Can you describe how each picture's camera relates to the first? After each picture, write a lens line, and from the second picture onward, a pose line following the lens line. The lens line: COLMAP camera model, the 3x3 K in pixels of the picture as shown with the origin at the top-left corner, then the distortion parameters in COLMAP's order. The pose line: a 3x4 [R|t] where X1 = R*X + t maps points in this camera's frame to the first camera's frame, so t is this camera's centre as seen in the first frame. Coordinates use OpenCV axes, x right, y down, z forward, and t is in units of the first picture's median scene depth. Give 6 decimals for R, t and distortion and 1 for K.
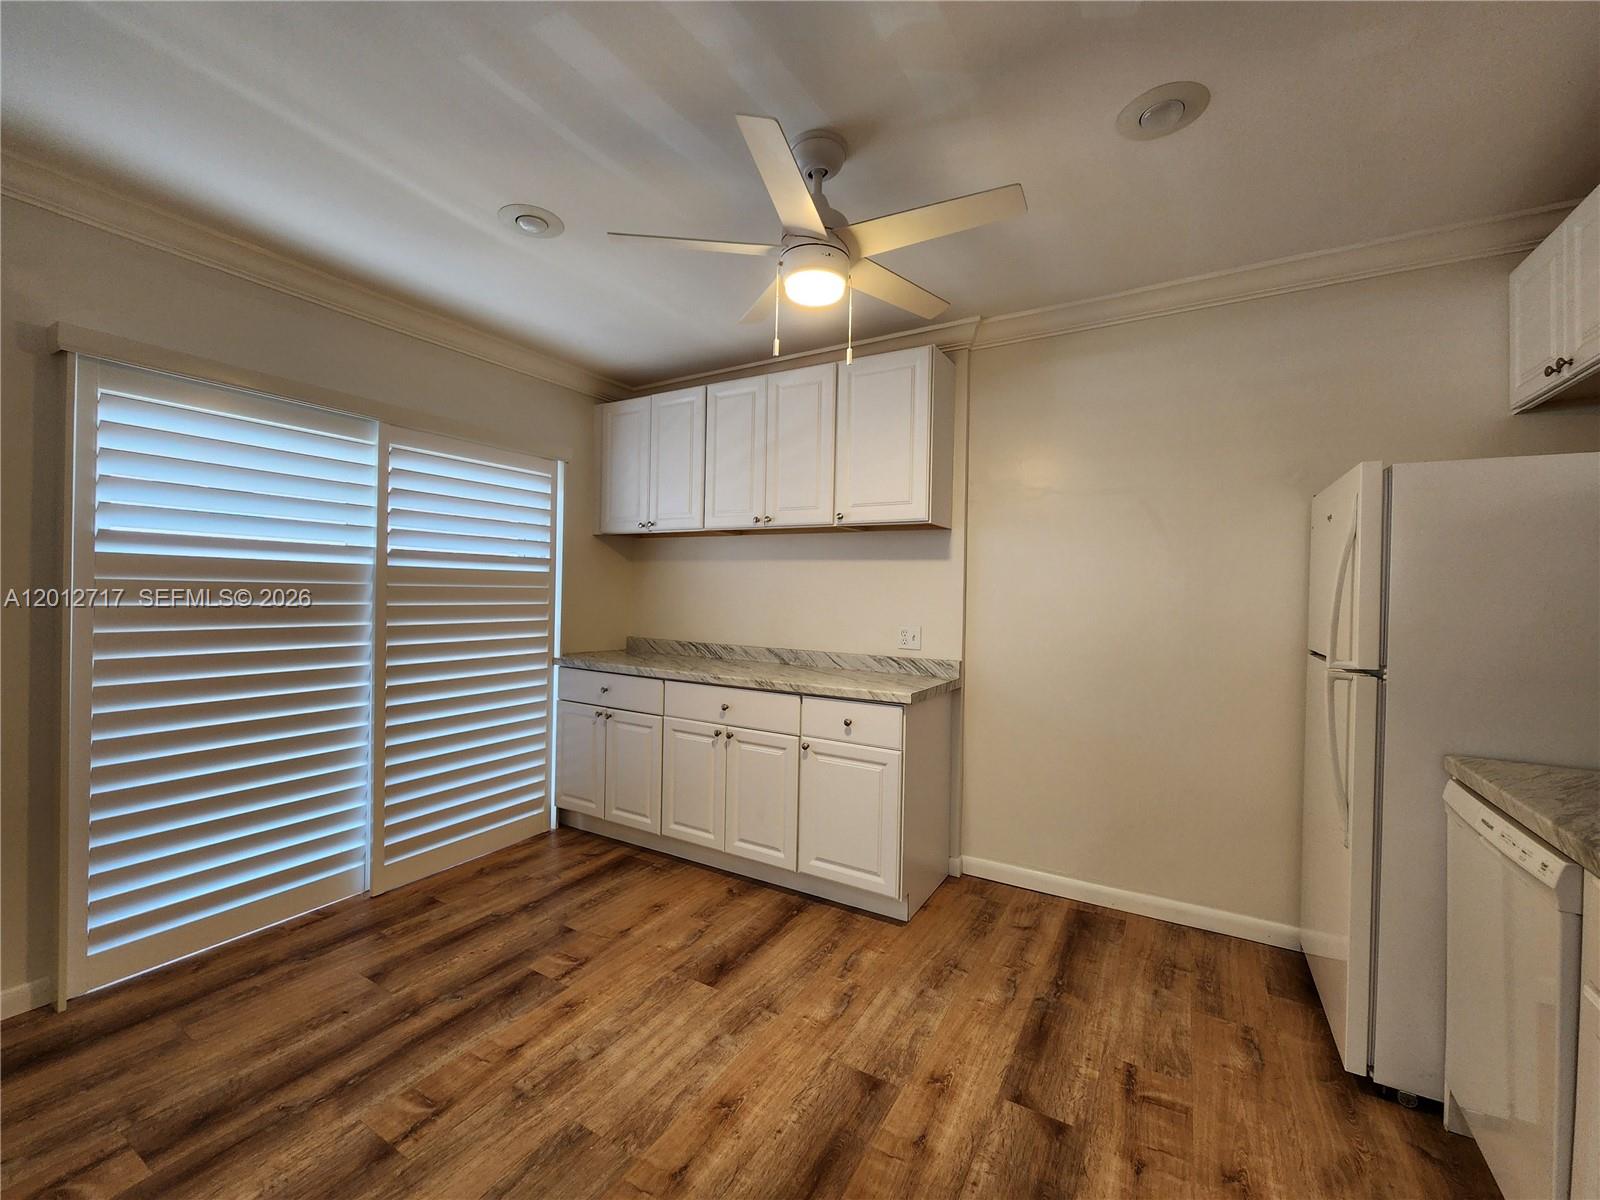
lens RADIAL K [[645.5, 0, 802.3], [0, 645.5, 595.6], [0, 0, 1]] dist [-0.000410, -0.000031]
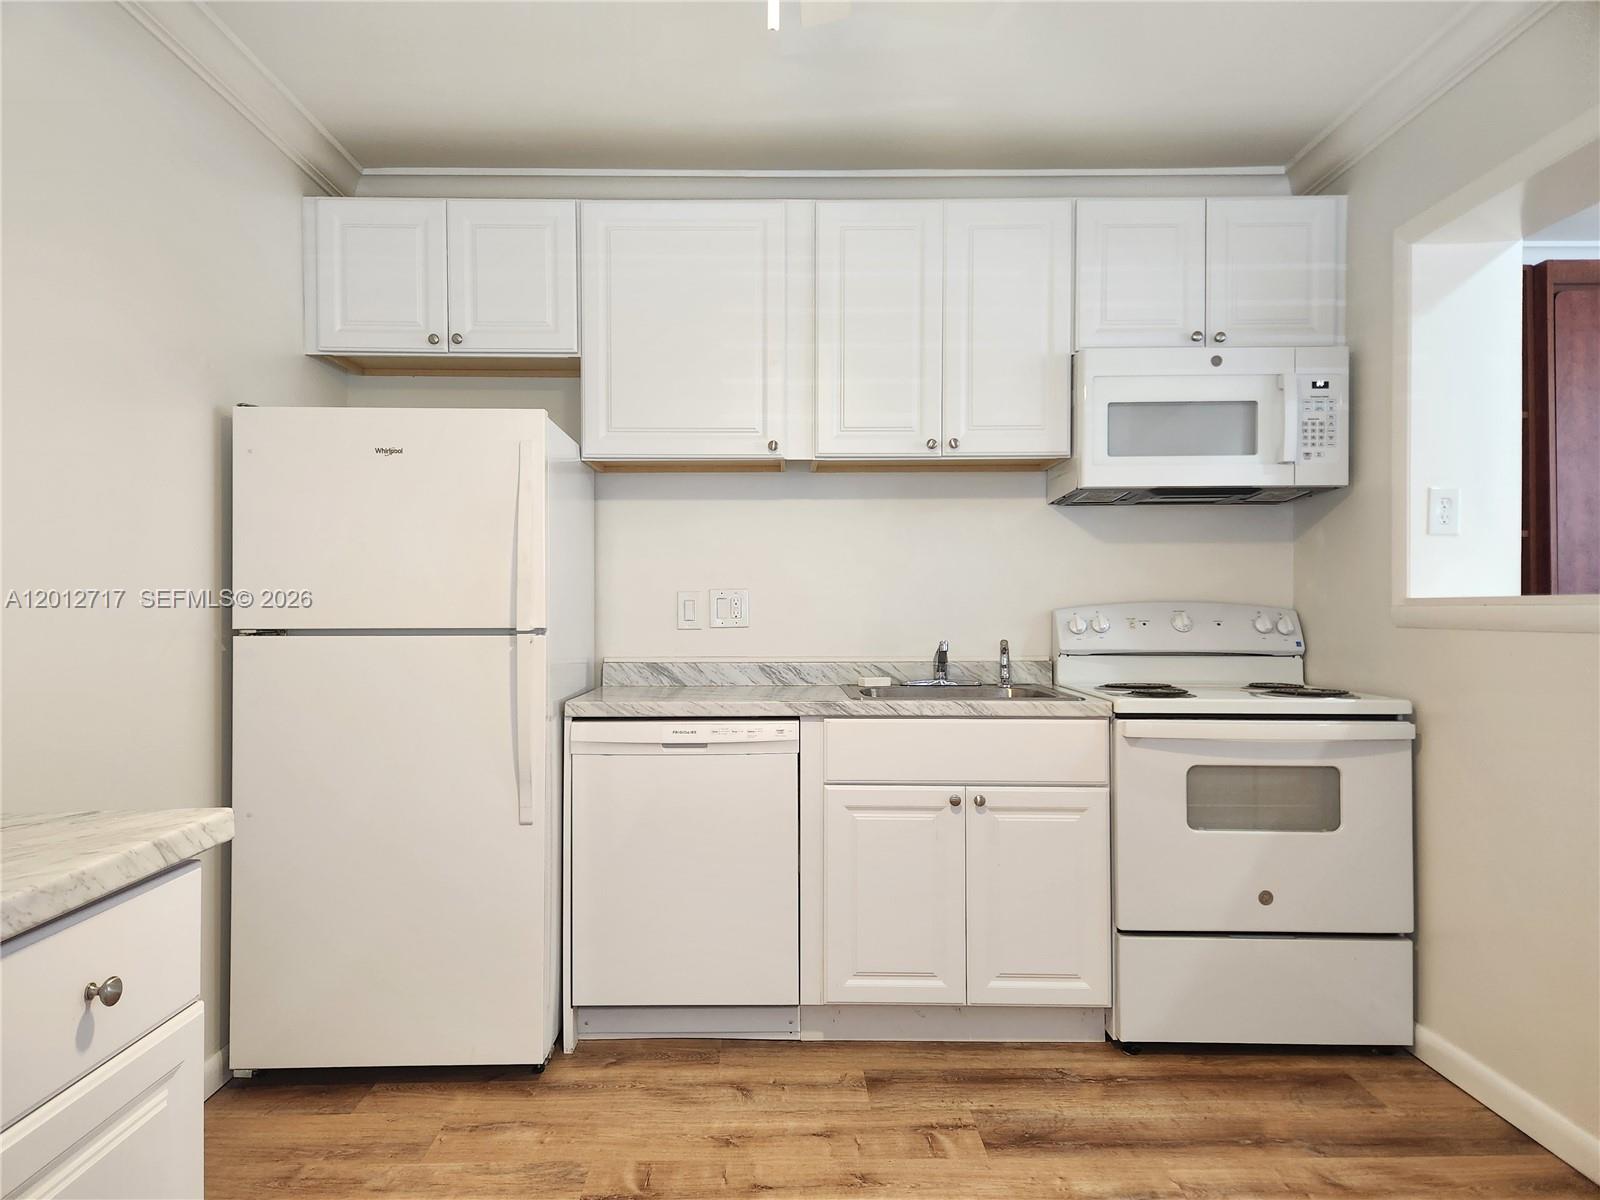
lens RADIAL K [[1075.1, 0, 799.8], [0, 1075.1, 600.0], [0, 0, 1]] dist [0.001484, 0.000256]
pose [[-0.514930, -0.011902, 0.857149, -0.591896], [0.003307, 0.999869, 0.015871, 0.046936], [-0.857226, 0.011007, -0.514823, 1.329971]]
